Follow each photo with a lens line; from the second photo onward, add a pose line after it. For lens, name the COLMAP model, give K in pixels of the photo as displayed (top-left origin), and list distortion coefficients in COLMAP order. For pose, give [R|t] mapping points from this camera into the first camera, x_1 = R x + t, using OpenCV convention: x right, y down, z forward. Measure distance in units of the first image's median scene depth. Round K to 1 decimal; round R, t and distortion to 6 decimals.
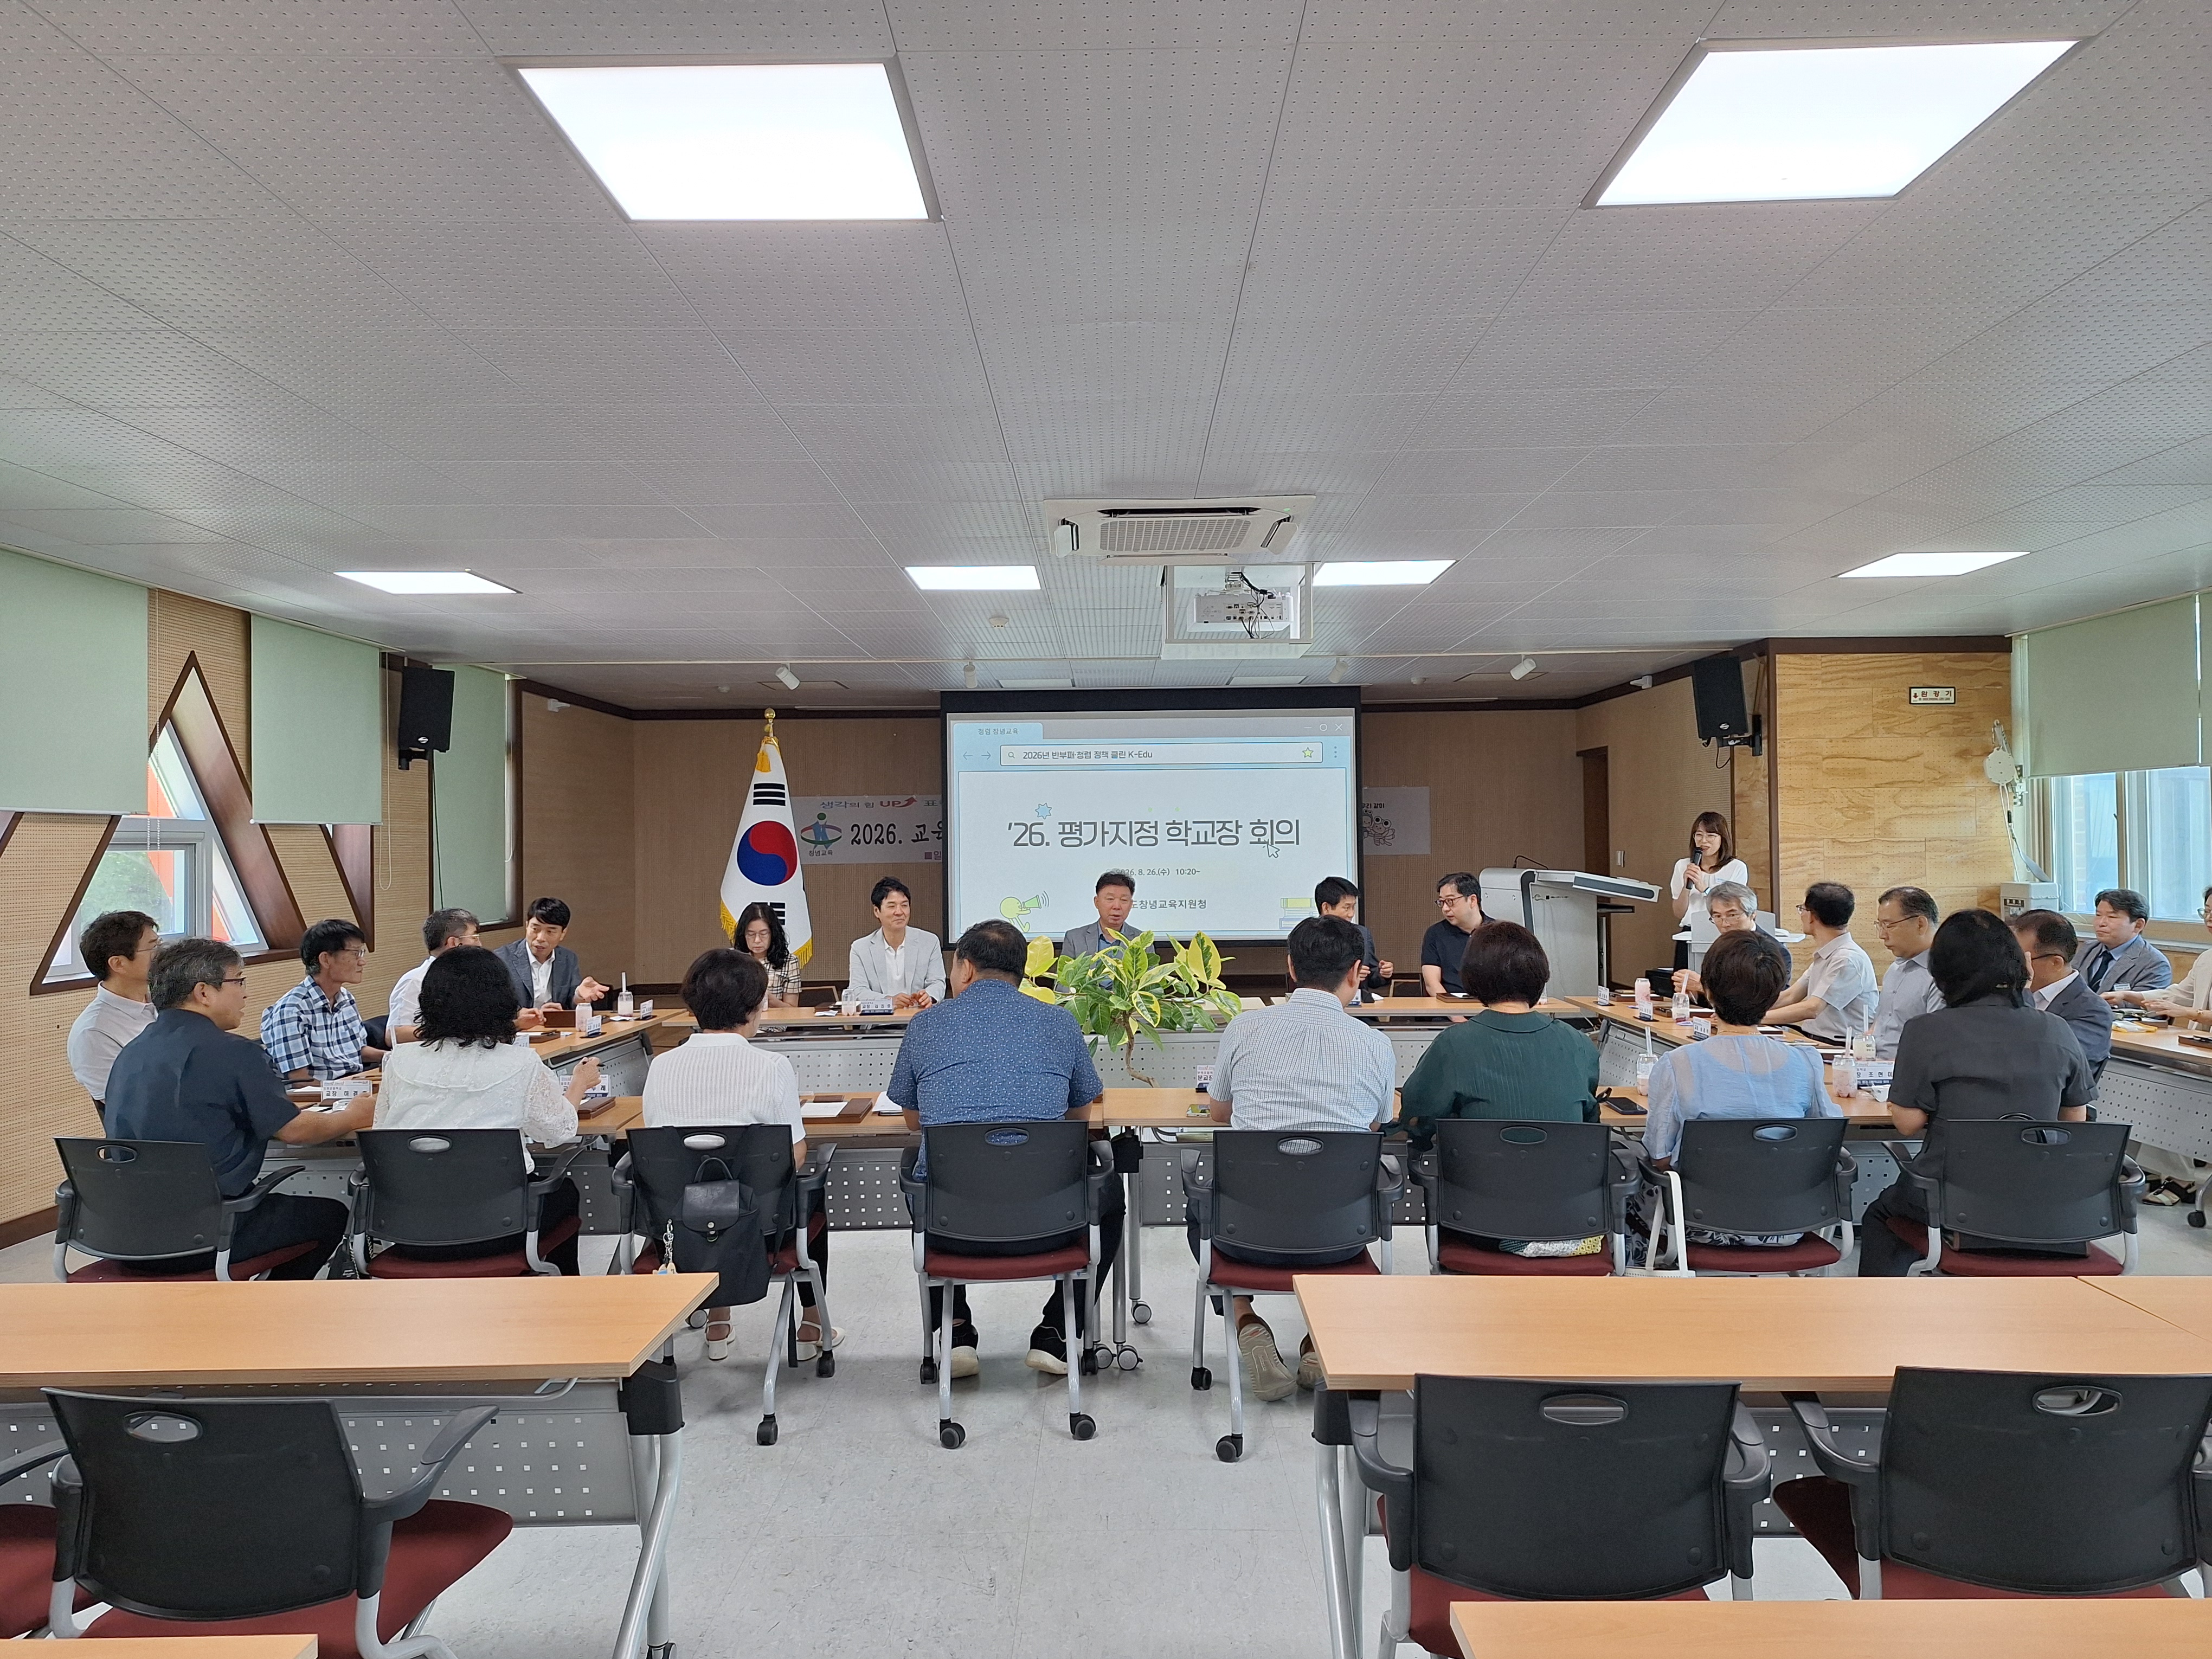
lens RADIAL K [[1499.6, 0, 1097.0], [0, 1499.6, 826.2], [0, 0, 1]] dist [0.032624, -0.025389]
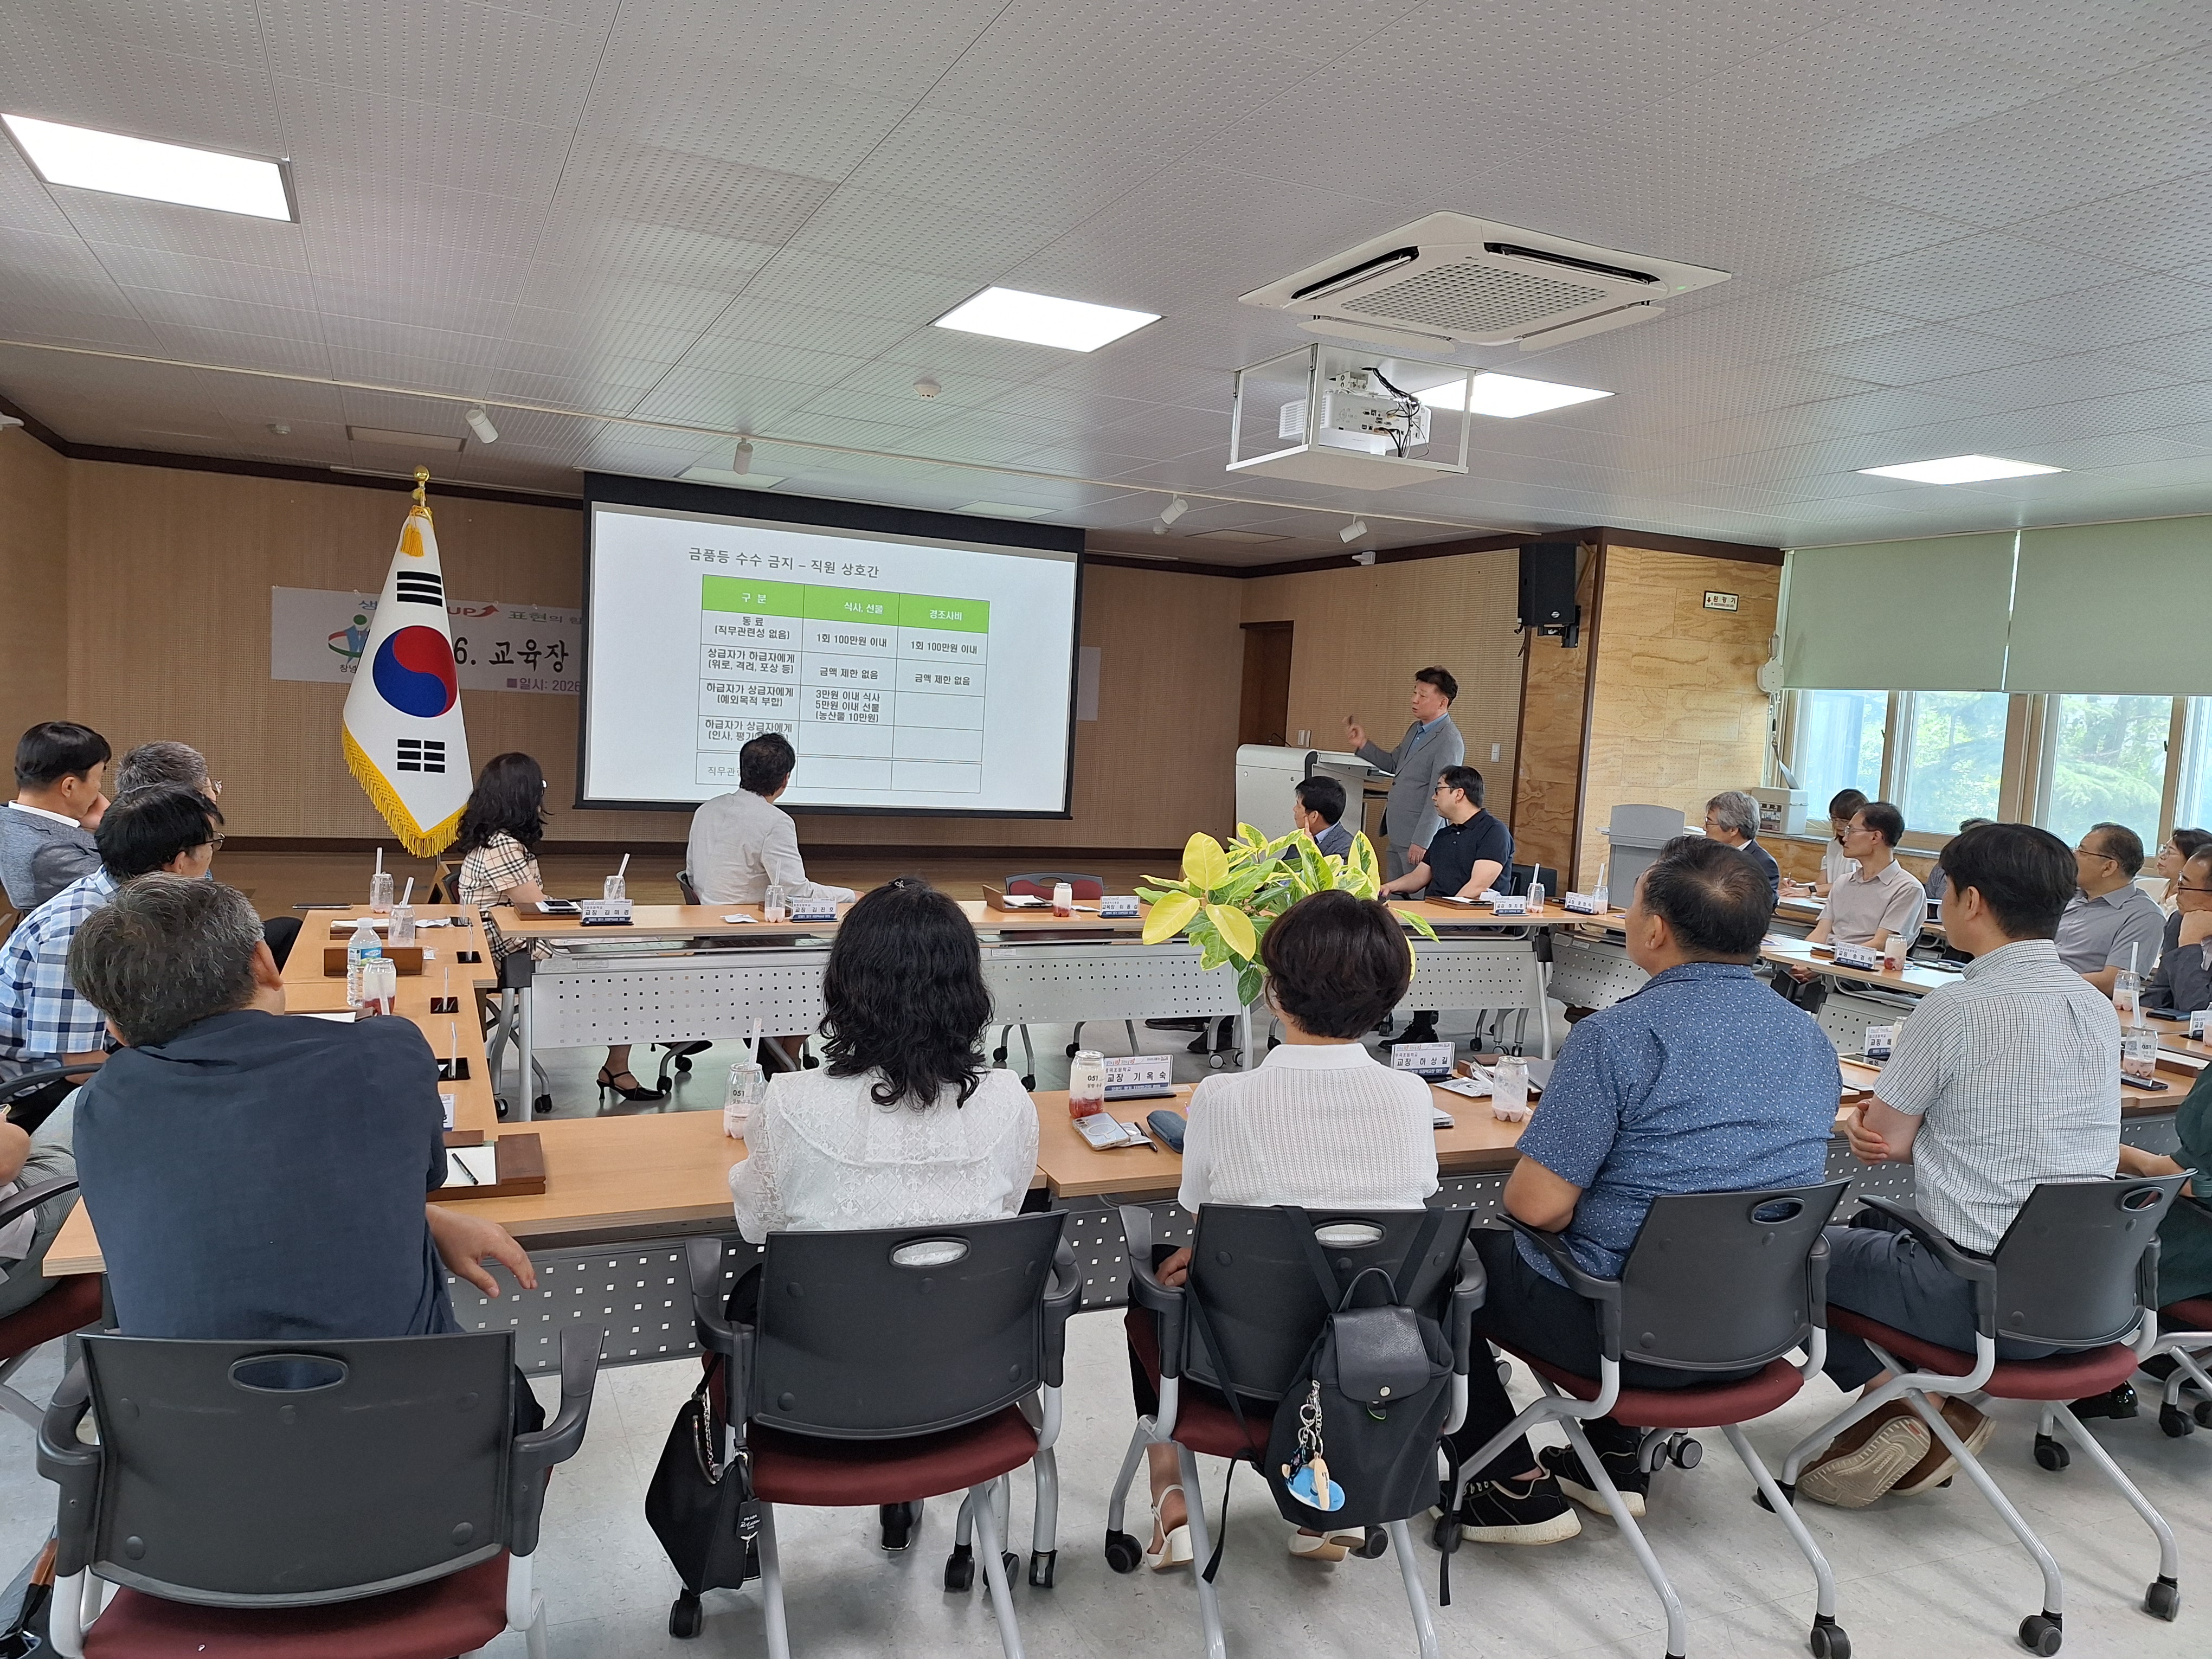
lens RADIAL K [[1499.6, 0, 1077.4], [0, 1499.6, 830.8], [0, 0, 1]] dist [0.032624, -0.025389]
pose [[0.910777, 0.029294, 0.411859, -0.253322], [-0.072262, 0.993394, 0.089142, 0.007538], [-0.406527, -0.110950, 0.906877, 0.239458]]
